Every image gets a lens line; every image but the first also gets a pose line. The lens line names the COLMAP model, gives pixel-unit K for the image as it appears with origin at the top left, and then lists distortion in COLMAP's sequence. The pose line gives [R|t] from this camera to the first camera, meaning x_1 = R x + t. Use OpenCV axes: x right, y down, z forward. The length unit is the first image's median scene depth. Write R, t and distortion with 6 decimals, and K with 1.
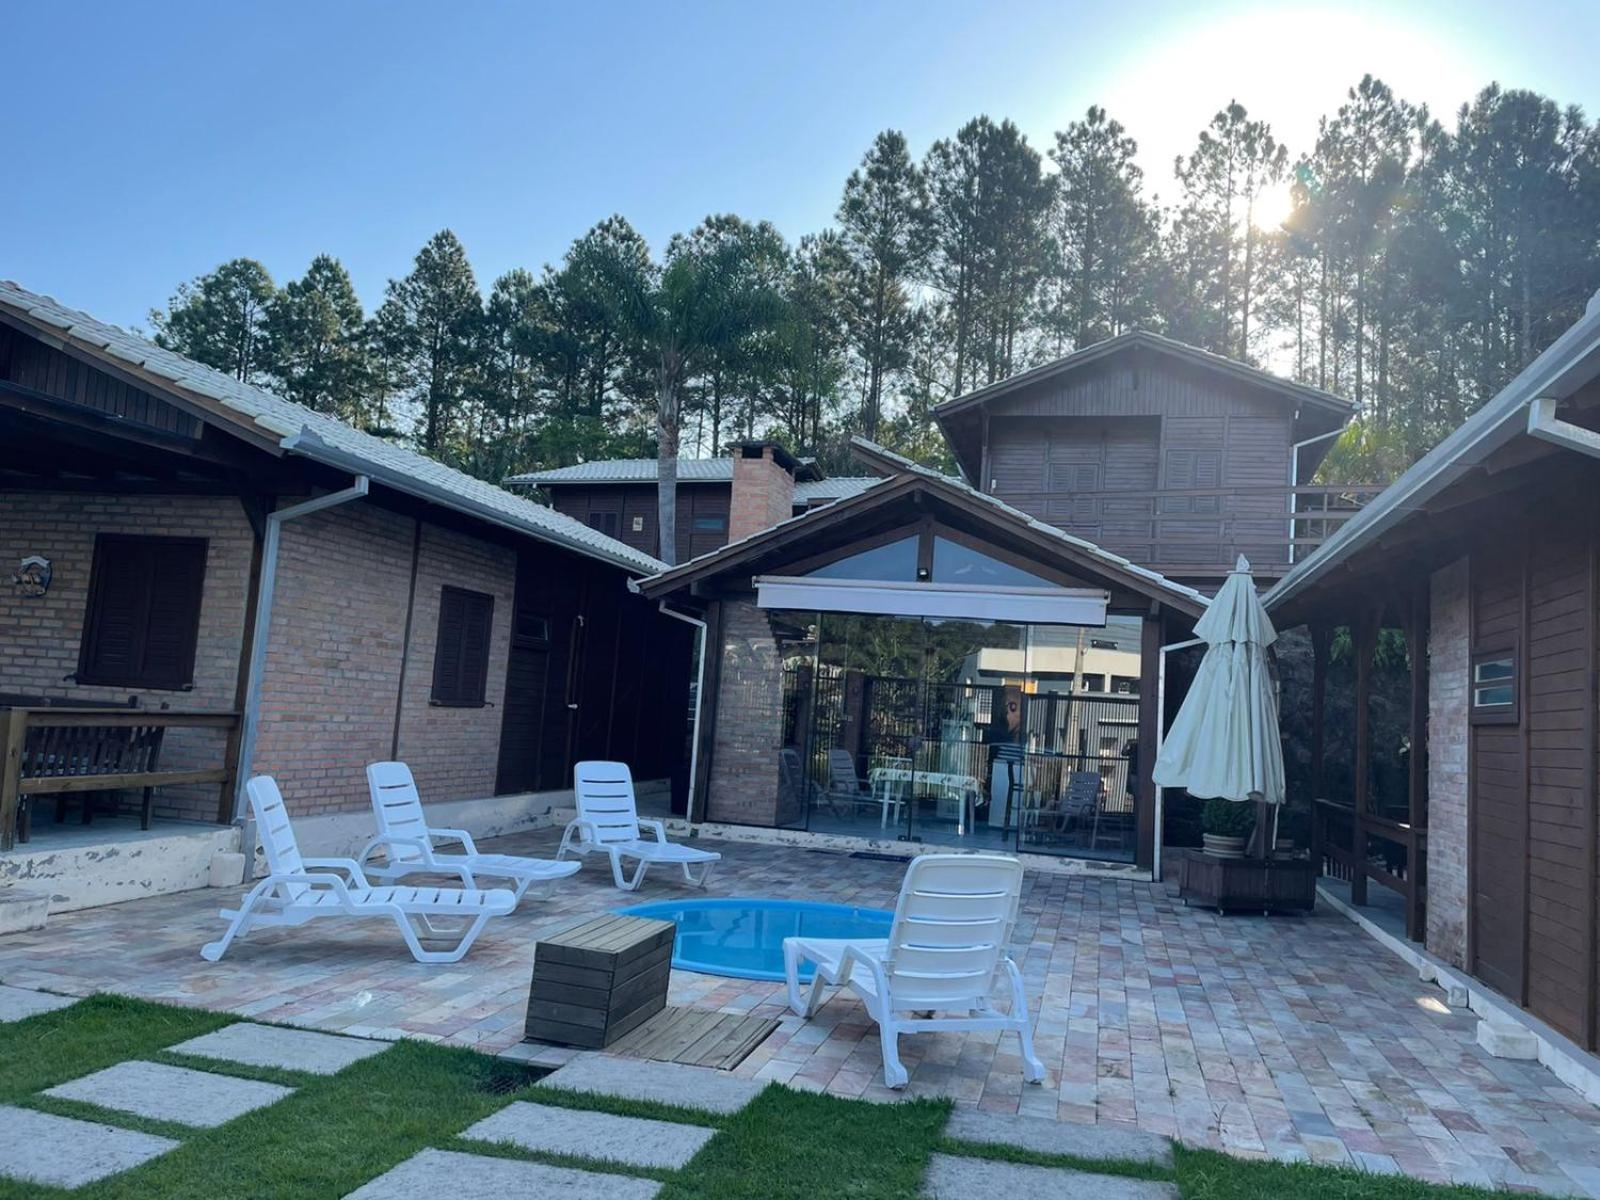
lens RADIAL K [[1196.5, 0, 800.0], [0, 1196.5, 600.0], [0, 0, 1]] dist [0.095868, -0.116238]
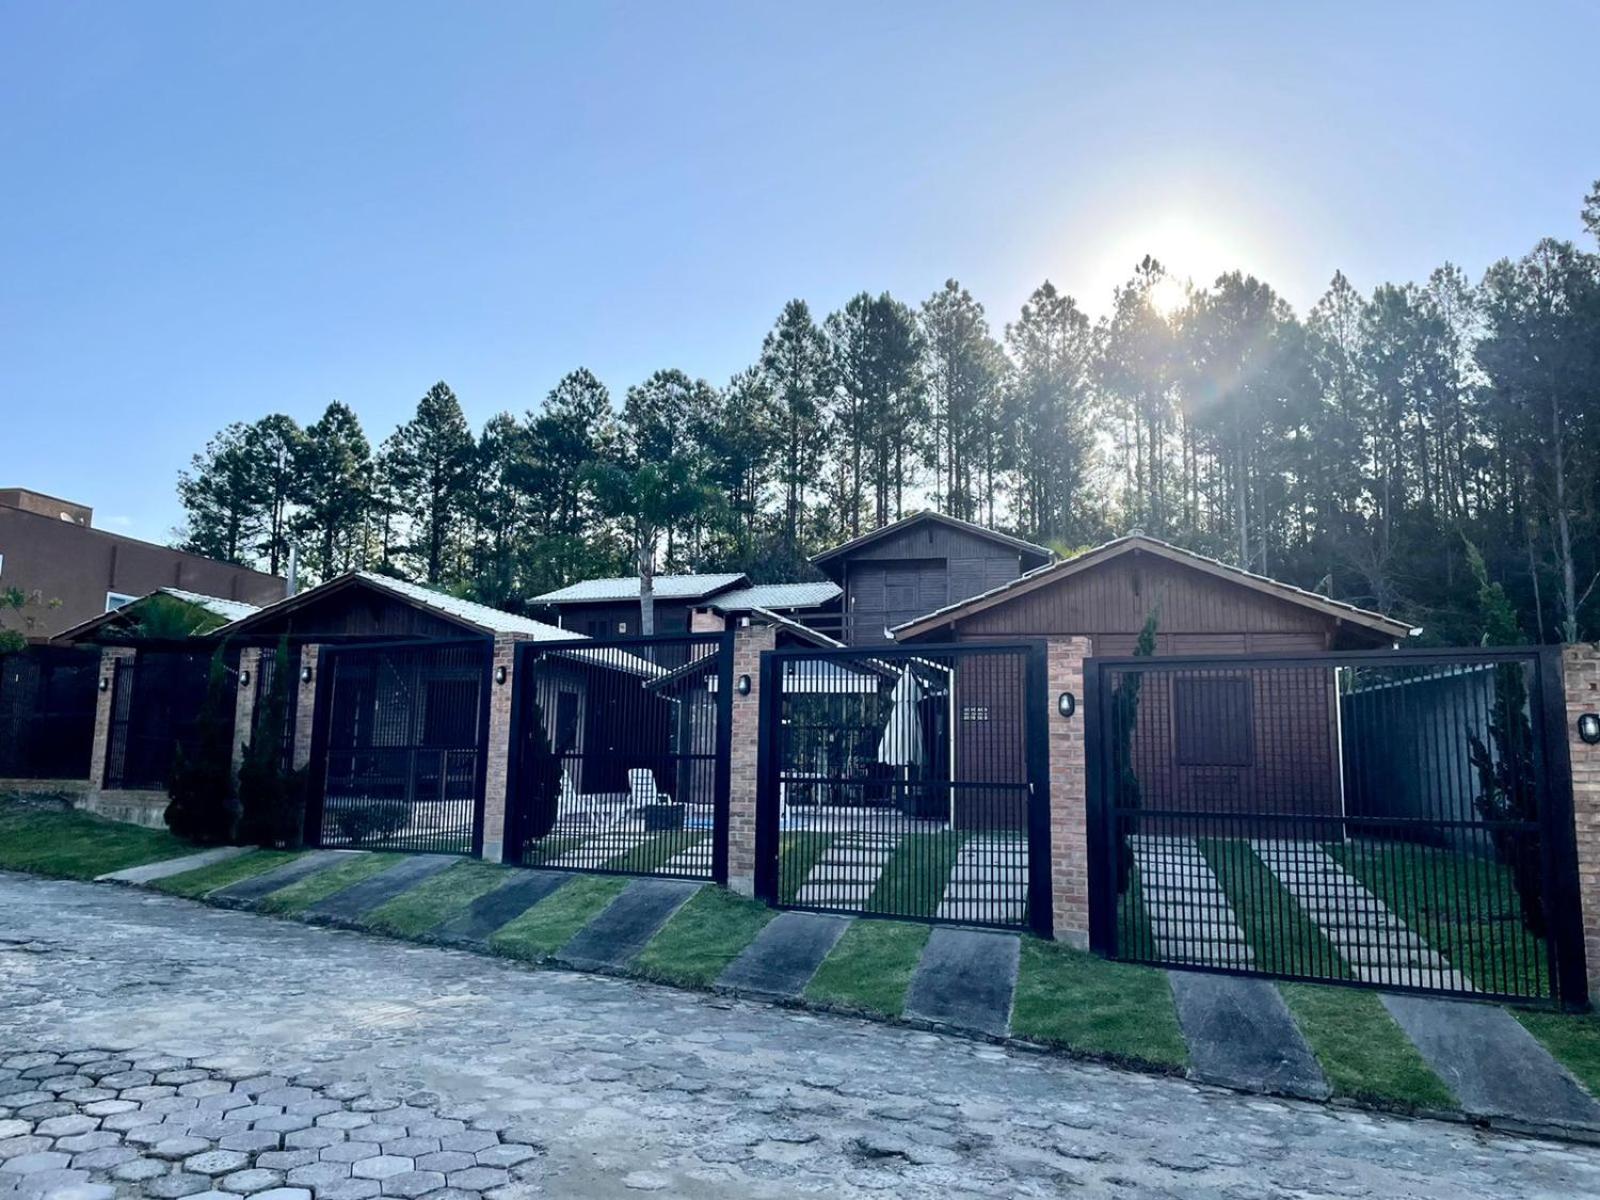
lens RADIAL K [[1196.5, 0, 800.0], [0, 1196.5, 600.0], [0, 0, 1]] dist [0.095868, -0.116238]
pose [[0.997948, -0.049206, 0.040971, 0.011226], [0.051033, 0.997691, -0.044821, -0.012713], [-0.038671, 0.046820, 0.998155, -0.258136]]
